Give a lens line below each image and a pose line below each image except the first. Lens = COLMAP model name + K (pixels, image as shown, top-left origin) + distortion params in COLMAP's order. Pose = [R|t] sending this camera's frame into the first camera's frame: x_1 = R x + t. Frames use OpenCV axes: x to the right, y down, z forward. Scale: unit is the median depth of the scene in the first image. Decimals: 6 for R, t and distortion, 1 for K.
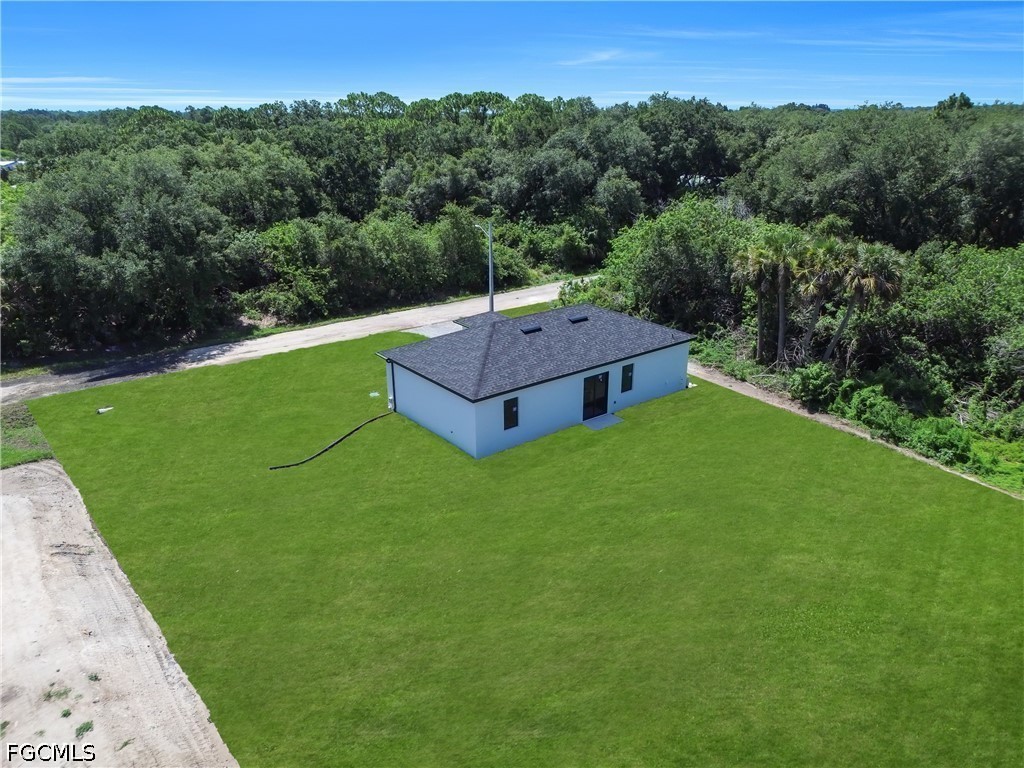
lens RADIAL K [[724.0, 0, 509.5], [0, 724.0, 382.9], [0, 0, 1]] dist [0.052446, -0.055416]
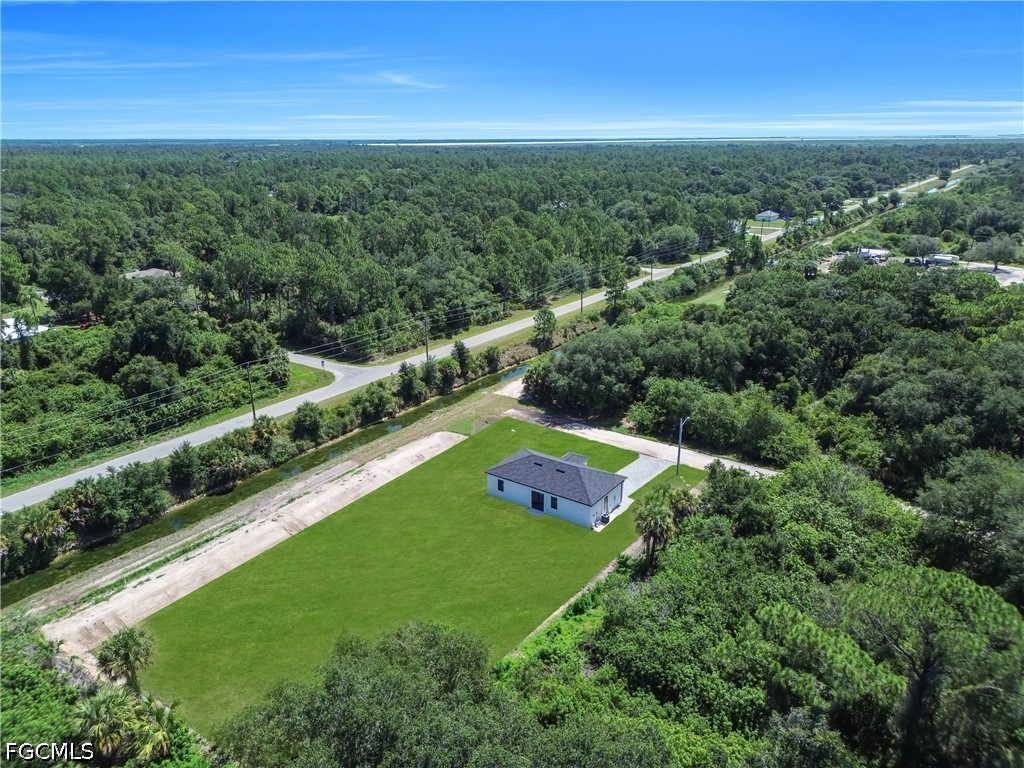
lens RADIAL K [[724.0, 0, 509.5], [0, 724.0, 382.9], [0, 0, 1]] dist [0.052446, -0.055416]
pose [[0.295749, 0.313872, -0.902229, 1.351642], [-0.332368, 0.919278, 0.210854, -0.516237], [0.895580, 0.237512, 0.376196, -0.033626]]
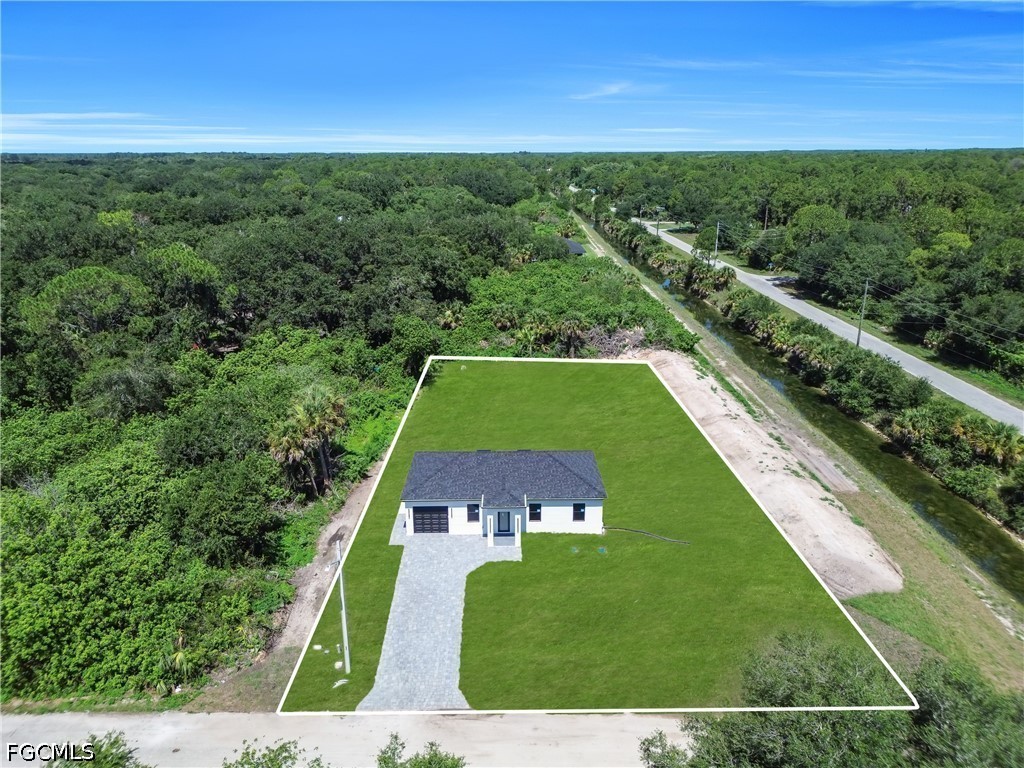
lens RADIAL K [[720.8, 0, 512.0], [0, 720.8, 384.0], [0, 0, 1]] dist [0.069256, -0.074050]
pose [[-0.798902, -0.172448, 0.576209, -0.538283], [0.220692, 0.807147, 0.547547, -0.685936], [-0.559509, 0.564601, -0.606774, 1.224782]]
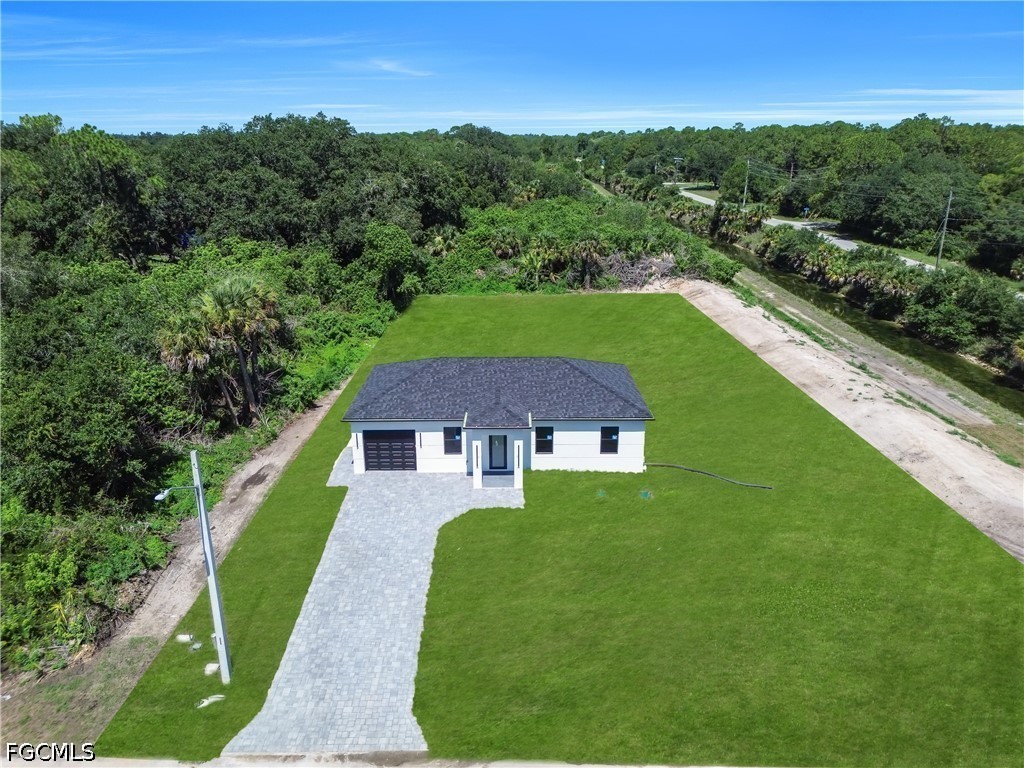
lens RADIAL K [[720.8, 0, 512.0], [0, 720.8, 384.0], [0, 0, 1]] dist [0.069256, -0.074050]
pose [[-0.794593, -0.185229, 0.578197, -0.382378], [0.221337, 0.798414, 0.559951, -0.427417], [-0.565360, 0.572910, -0.593416, 1.094181]]
